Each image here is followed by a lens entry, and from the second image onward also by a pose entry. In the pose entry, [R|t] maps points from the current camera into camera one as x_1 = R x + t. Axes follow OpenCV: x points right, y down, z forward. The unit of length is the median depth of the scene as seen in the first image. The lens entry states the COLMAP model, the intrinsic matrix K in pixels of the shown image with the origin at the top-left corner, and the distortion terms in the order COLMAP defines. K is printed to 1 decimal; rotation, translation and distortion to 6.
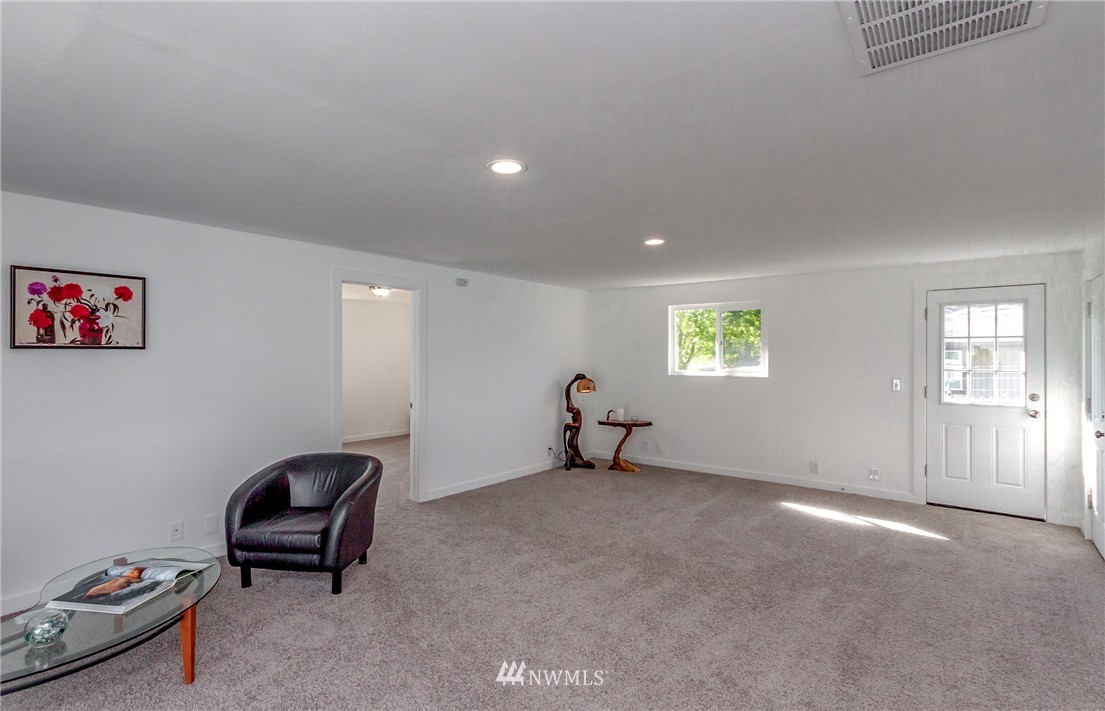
lens RADIAL K [[516.6, 0, 552.5], [0, 516.6, 355.5], [0, 0, 1]] dist [-0.002122, -0.000844]
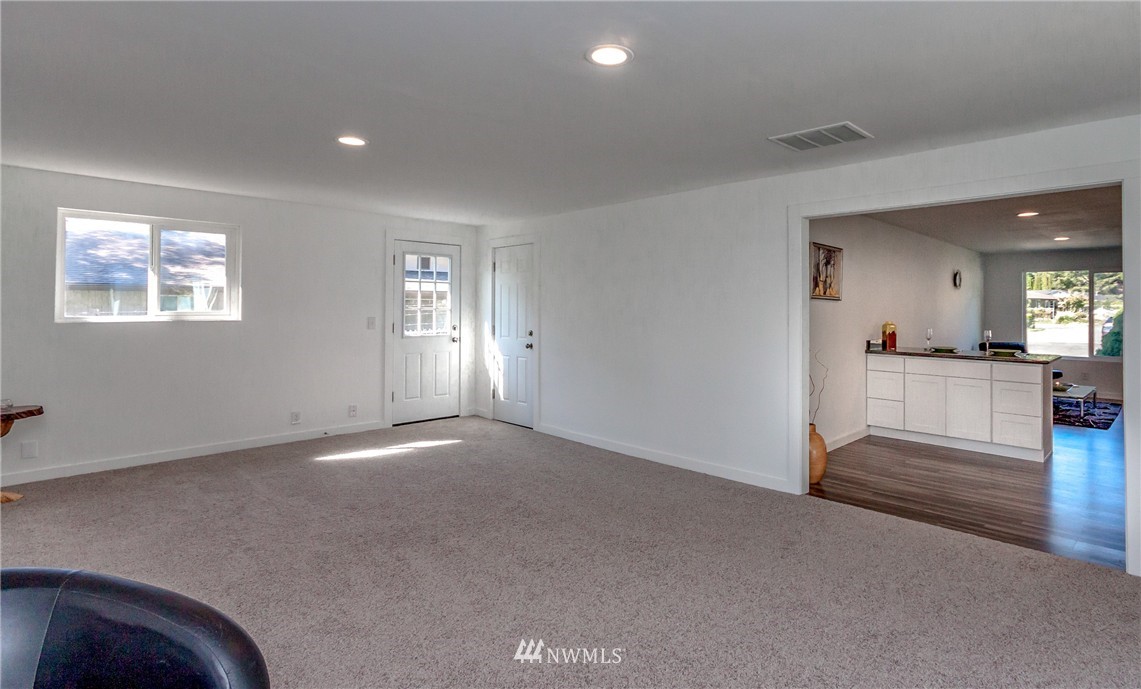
lens RADIAL K [[576.9, 0, 573.7], [0, 576.9, 311.8], [0, 0, 1]] dist [0.001759, 0.000260]
pose [[0.120730, -0.010533, 0.992630, -0.524552], [-0.007872, 0.999902, 0.011567, 0.017650], [-0.992654, -0.009211, 0.120635, 0.472586]]
